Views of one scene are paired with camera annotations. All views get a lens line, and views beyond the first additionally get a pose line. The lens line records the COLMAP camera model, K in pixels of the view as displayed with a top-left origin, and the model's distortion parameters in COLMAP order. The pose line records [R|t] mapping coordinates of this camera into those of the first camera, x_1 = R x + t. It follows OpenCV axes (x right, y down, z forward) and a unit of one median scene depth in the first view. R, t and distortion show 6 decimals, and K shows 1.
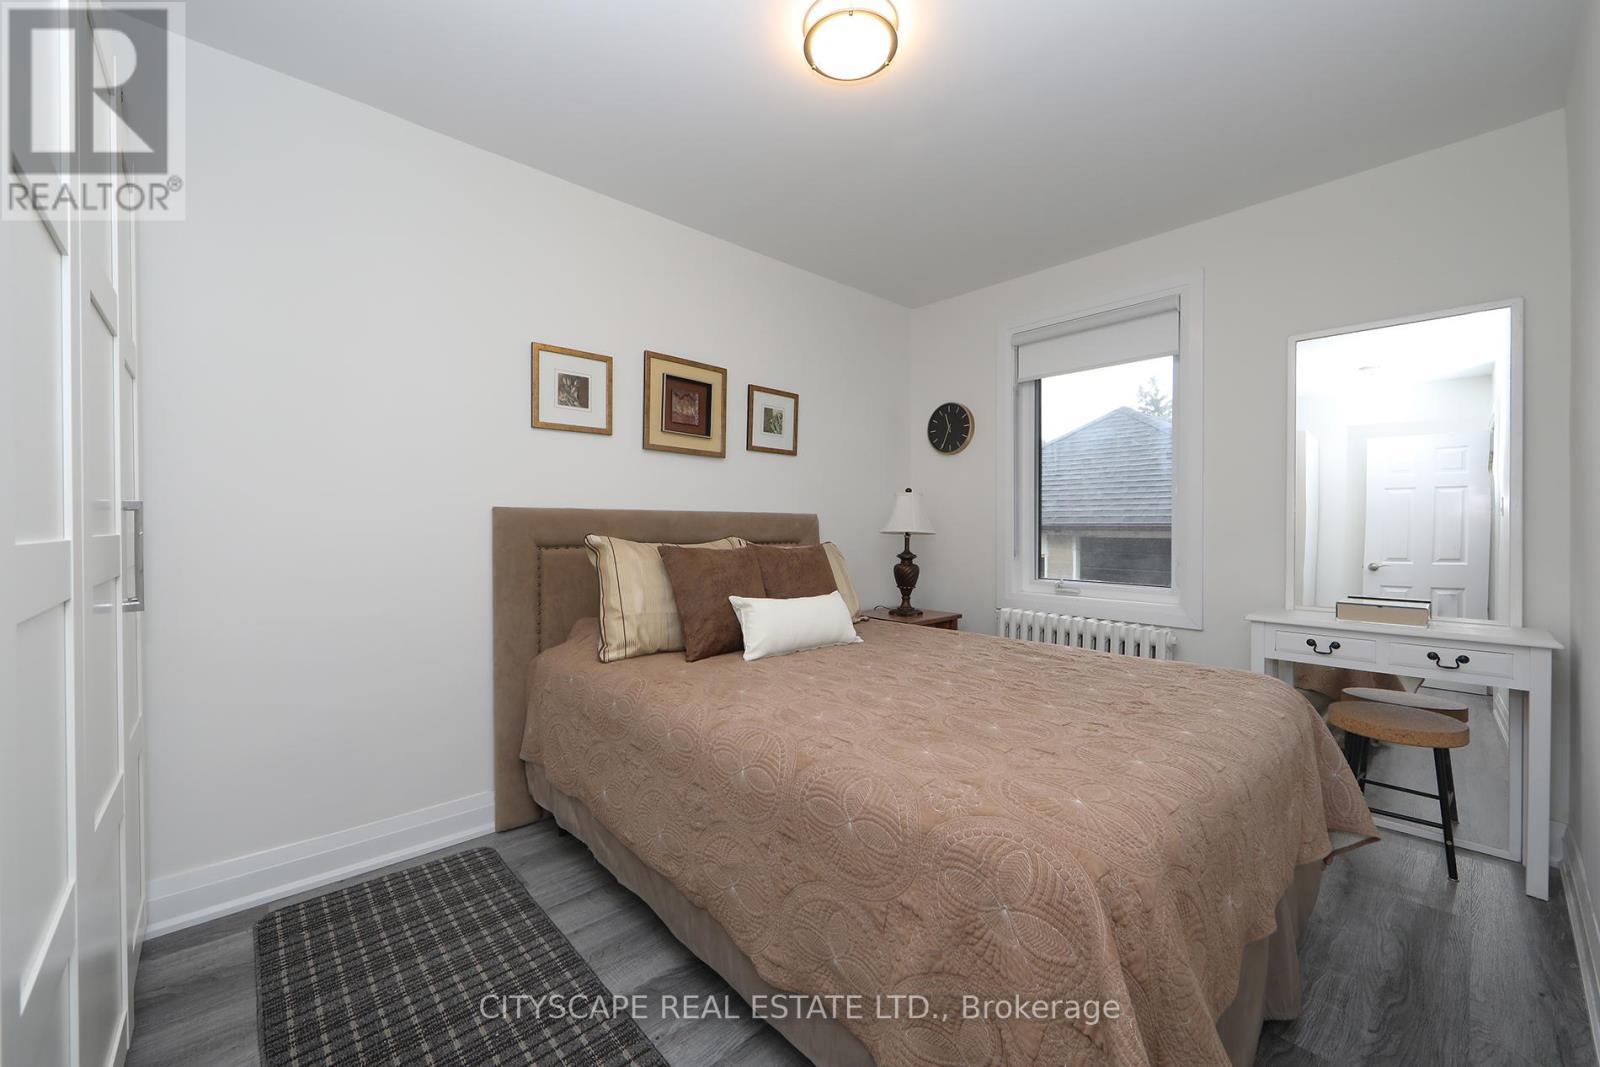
lens RADIAL K [[624.5, 0, 801.3], [0, 624.5, 527.1], [0, 0, 1]] dist [0.000104, -0.000220]
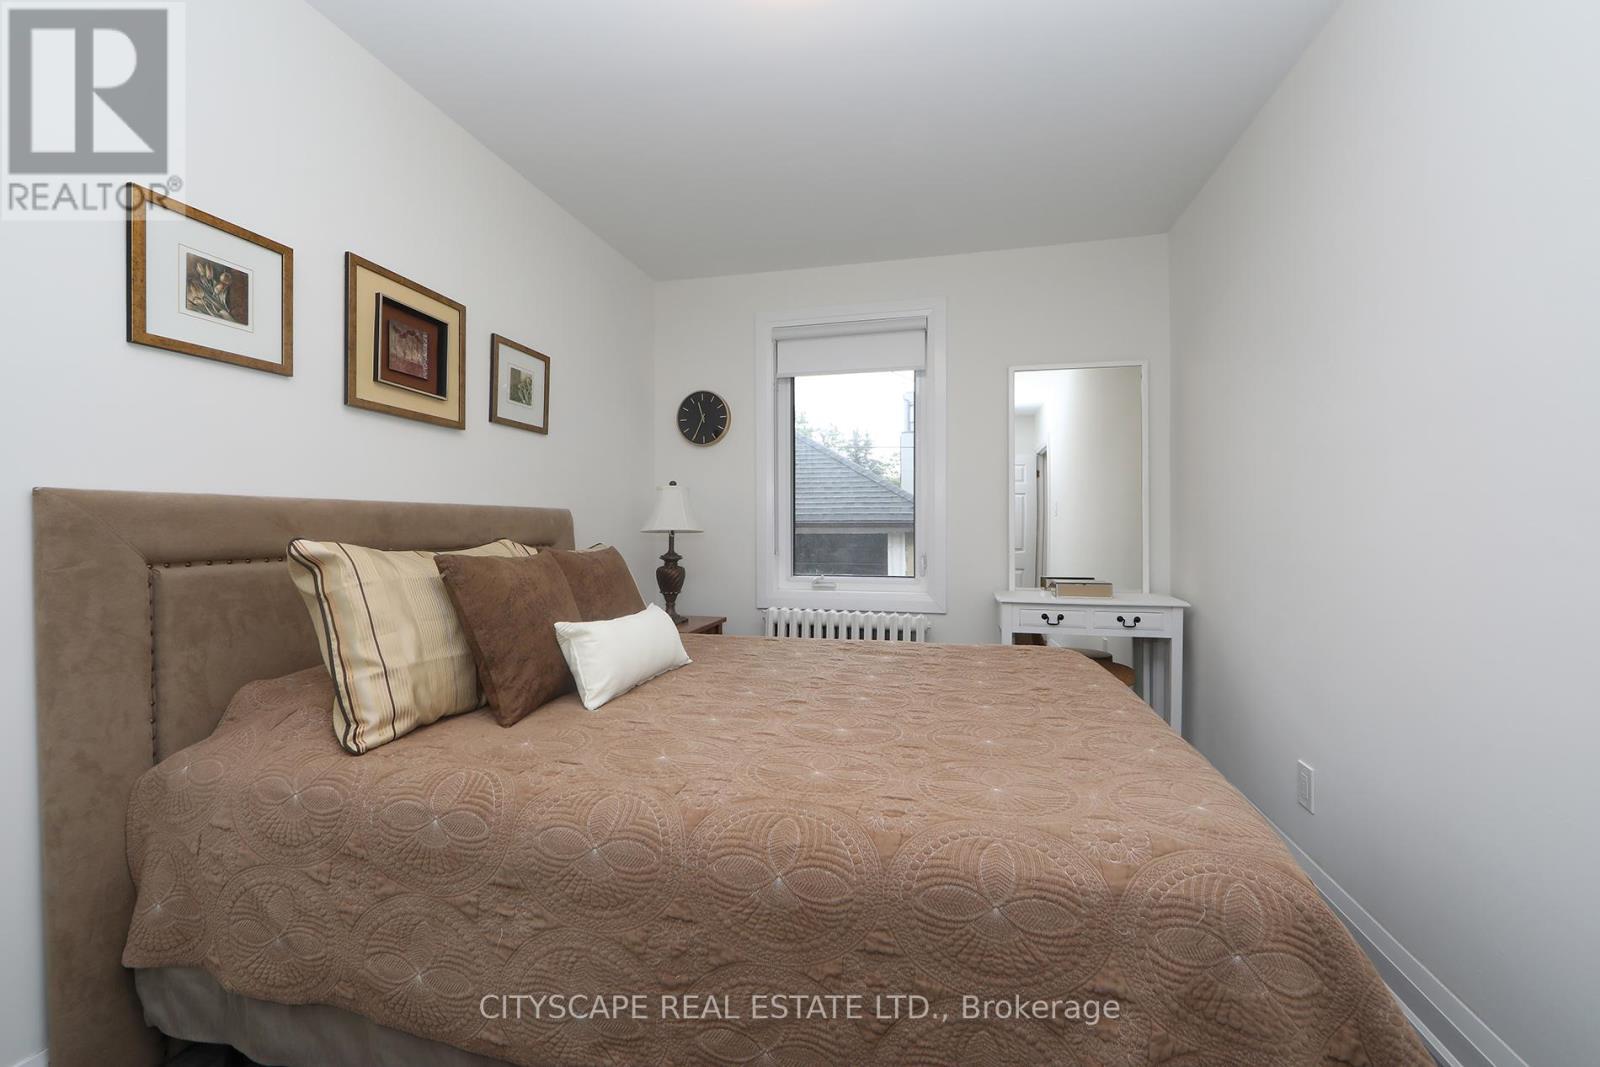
lens RADIAL K [[624.5, 0, 801.3], [0, 624.5, 527.1], [0, 0, 1]] dist [0.000104, -0.000220]
pose [[0.828763, -0.006785, 0.559559, -0.242031], [0.004974, 0.999976, 0.004758, -0.000047], [-0.559578, -0.001160, 0.828777, 0.221055]]
